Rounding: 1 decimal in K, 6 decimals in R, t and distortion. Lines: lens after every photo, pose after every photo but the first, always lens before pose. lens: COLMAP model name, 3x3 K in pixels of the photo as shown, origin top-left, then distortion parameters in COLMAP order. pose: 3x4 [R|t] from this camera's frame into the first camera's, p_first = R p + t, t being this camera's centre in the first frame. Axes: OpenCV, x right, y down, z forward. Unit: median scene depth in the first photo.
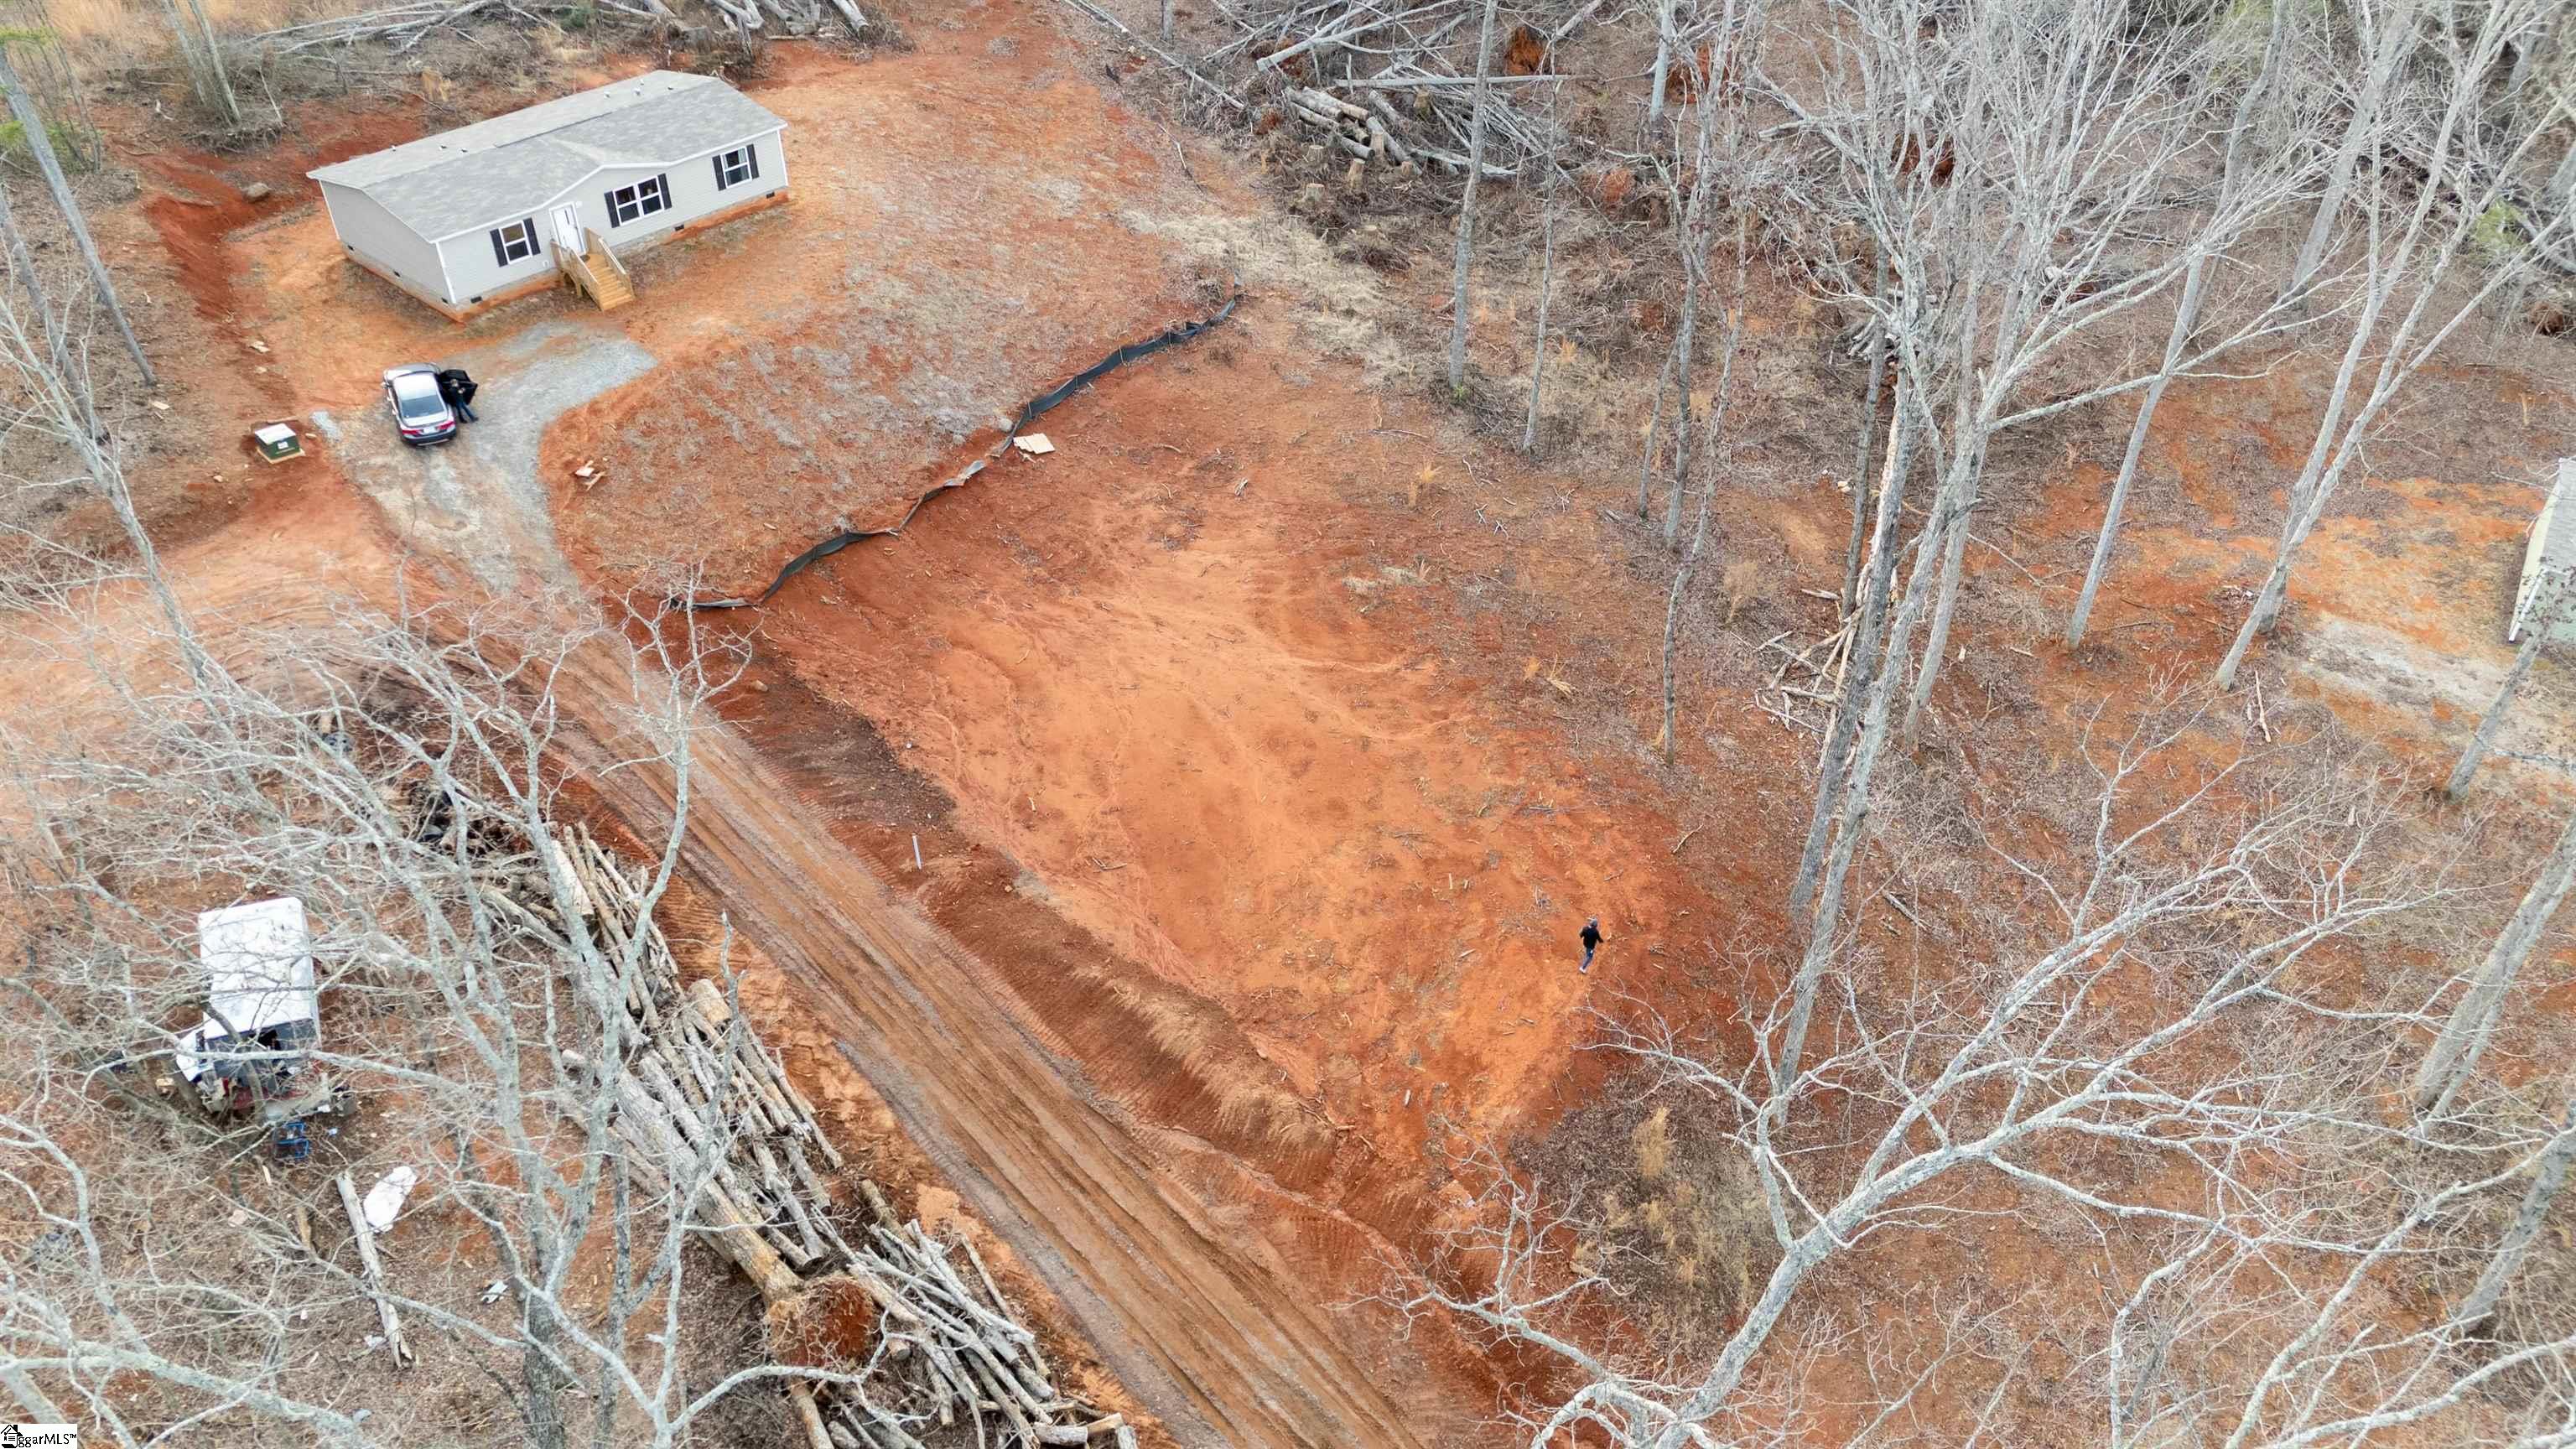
lens RADIAL K [[1881.6, 0, 1289.8], [0, 1881.6, 727.4], [0, 0, 1]] dist [0.048563, -0.037424]
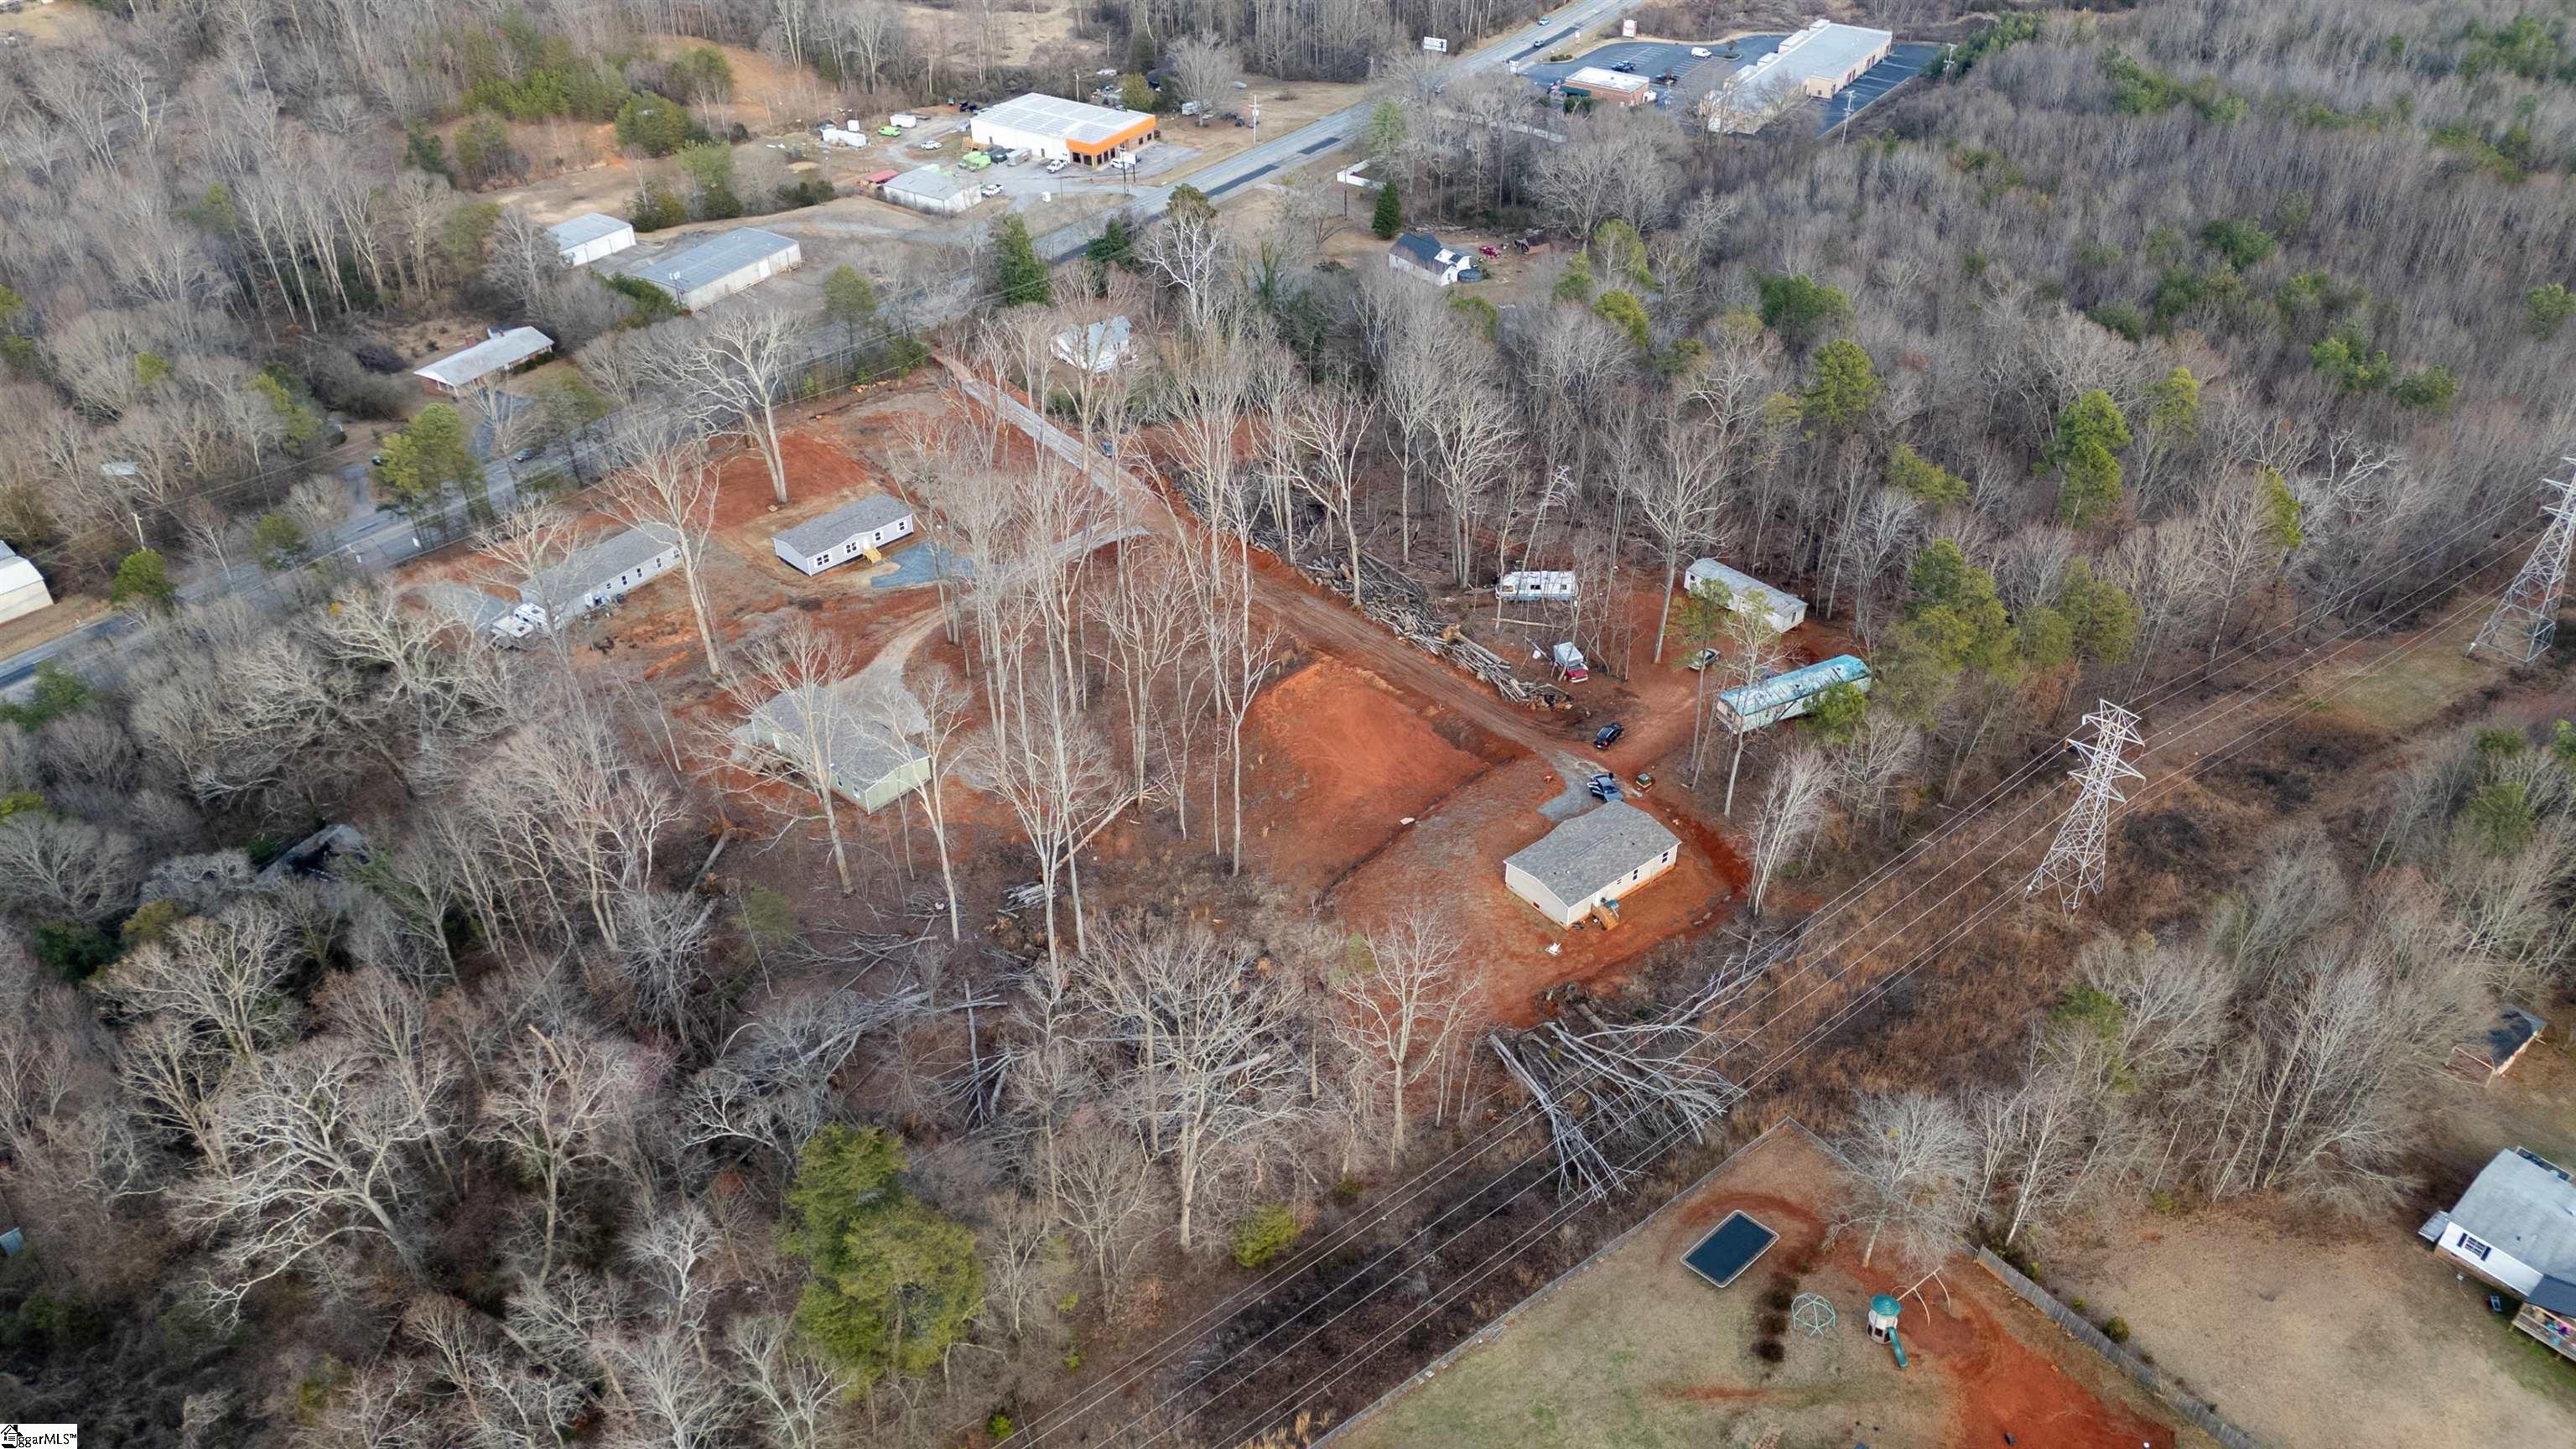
lens RADIAL K [[1881.6, 0, 1290.2], [0, 1881.6, 719.5], [0, 0, 1]] dist [0.048563, -0.037424]
pose [[-0.983998, -0.104807, 0.144095, -0.355923], [0.108873, 0.286520, 0.951868, -2.903277], [-0.141049, 0.952324, -0.270524, 1.655272]]
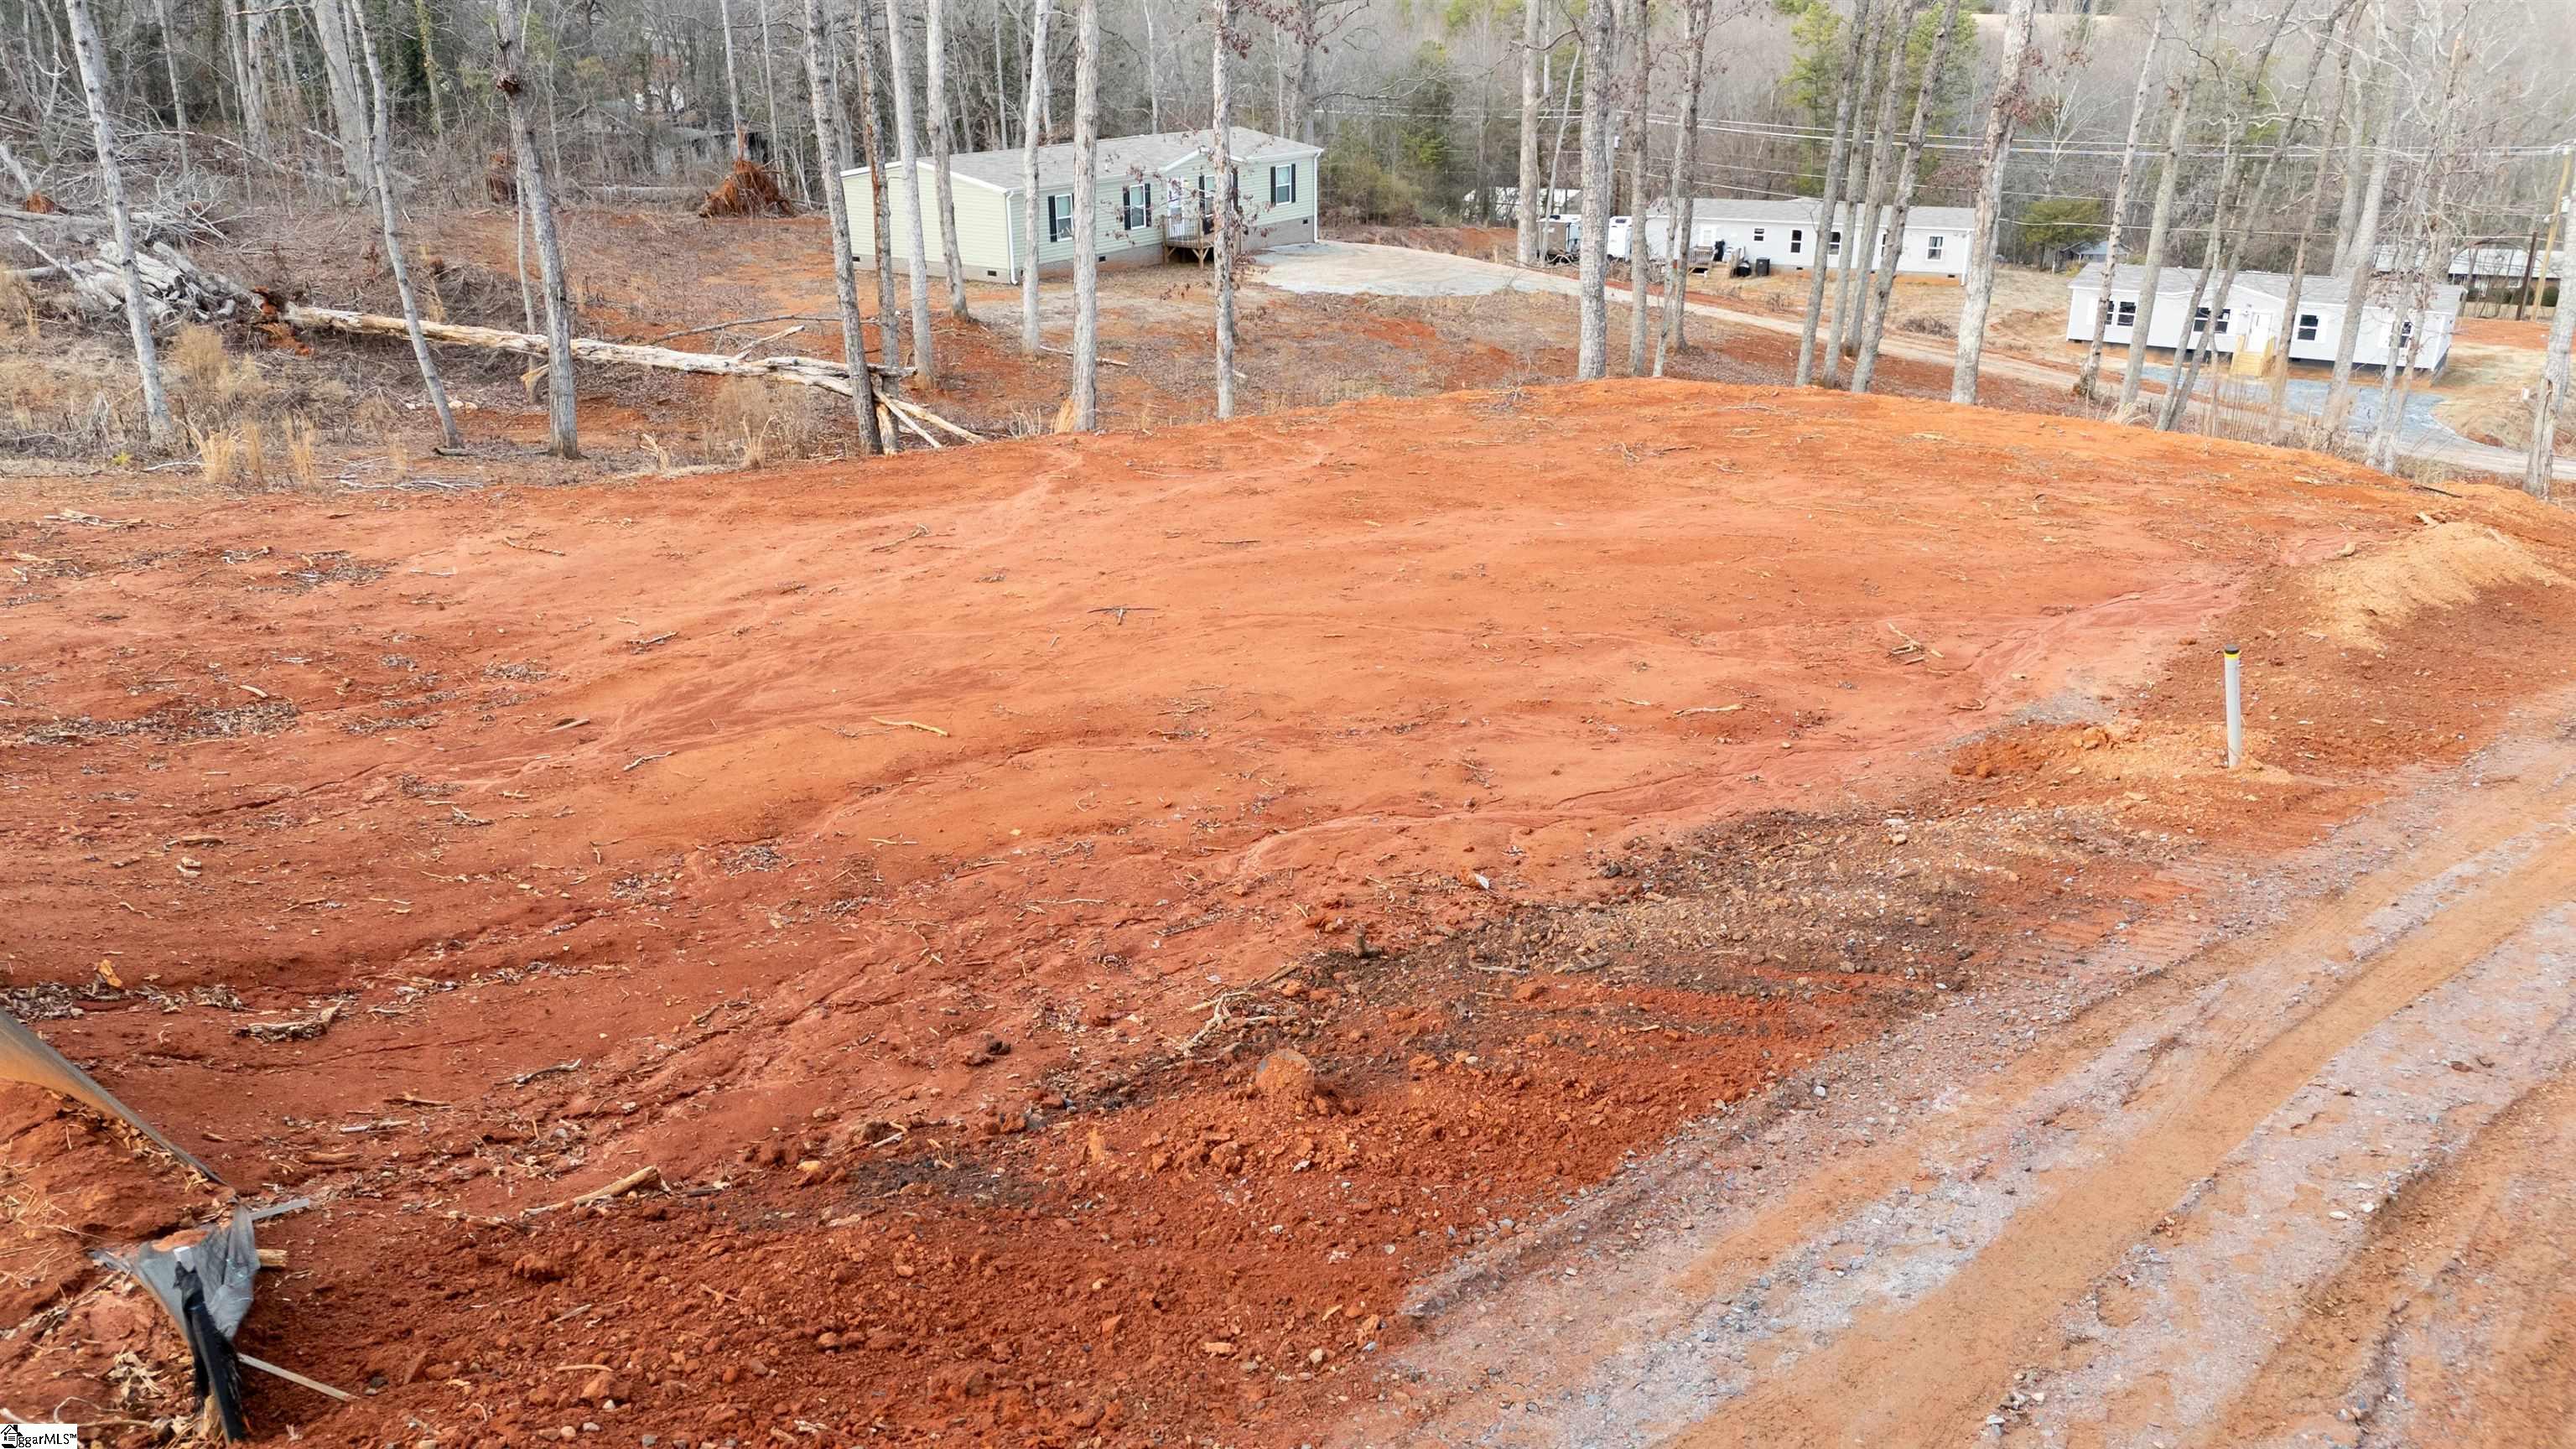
lens RADIAL K [[1881.6, 0, 1293.7], [0, 1881.6, 728.1], [0, 0, 1]] dist [0.048563, -0.037424]
pose [[-0.001327, -0.366305, 0.930494, -0.343041], [0.623629, 0.727083, 0.287118, -0.070320], [-0.781719, 0.580664, 0.227474, 0.801406]]
